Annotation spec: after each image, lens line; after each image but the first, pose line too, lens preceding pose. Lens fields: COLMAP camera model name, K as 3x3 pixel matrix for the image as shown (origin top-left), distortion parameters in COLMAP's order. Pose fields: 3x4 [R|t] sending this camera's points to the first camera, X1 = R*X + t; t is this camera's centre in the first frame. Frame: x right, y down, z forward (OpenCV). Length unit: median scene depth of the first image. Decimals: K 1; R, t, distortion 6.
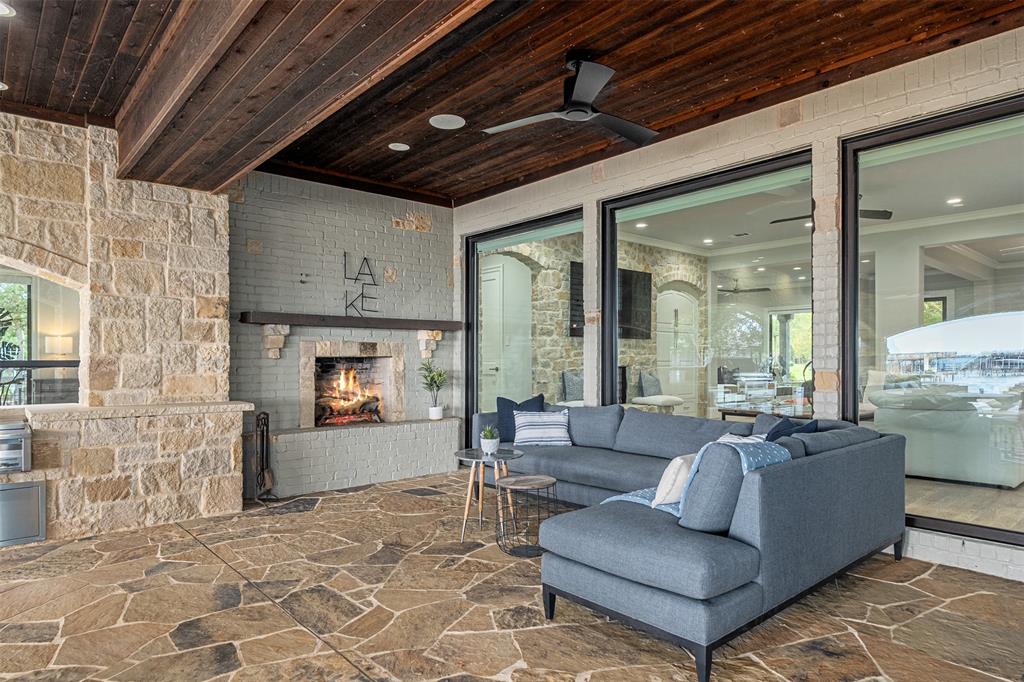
lens RADIAL K [[616.2, 0, 508.9], [0, 616.2, 367.0], [0, 0, 1]] dist [-0.006715, -0.001975]
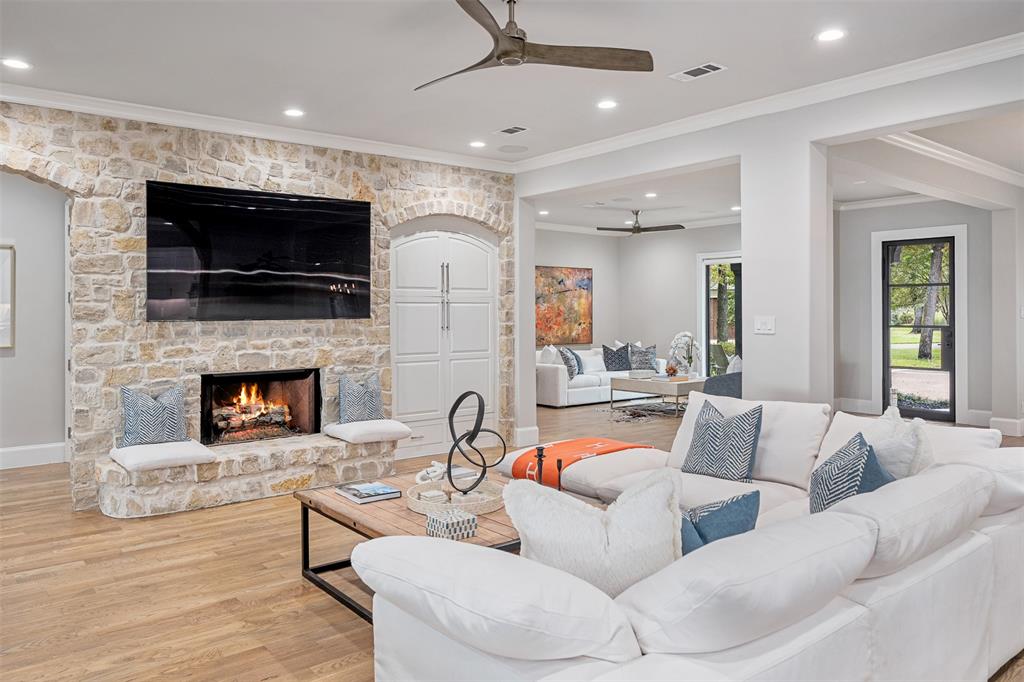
lens RADIAL K [[712.8, 0, 518.5], [0, 712.8, 306.2], [0, 0, 1]] dist [-0.001718, 0.002254]
pose [[0.998868, -0.003887, -0.047415, 0.398165], [0.003222, 0.999896, -0.014080, -0.046692], [0.047465, 0.013911, 0.998776, 0.352225]]
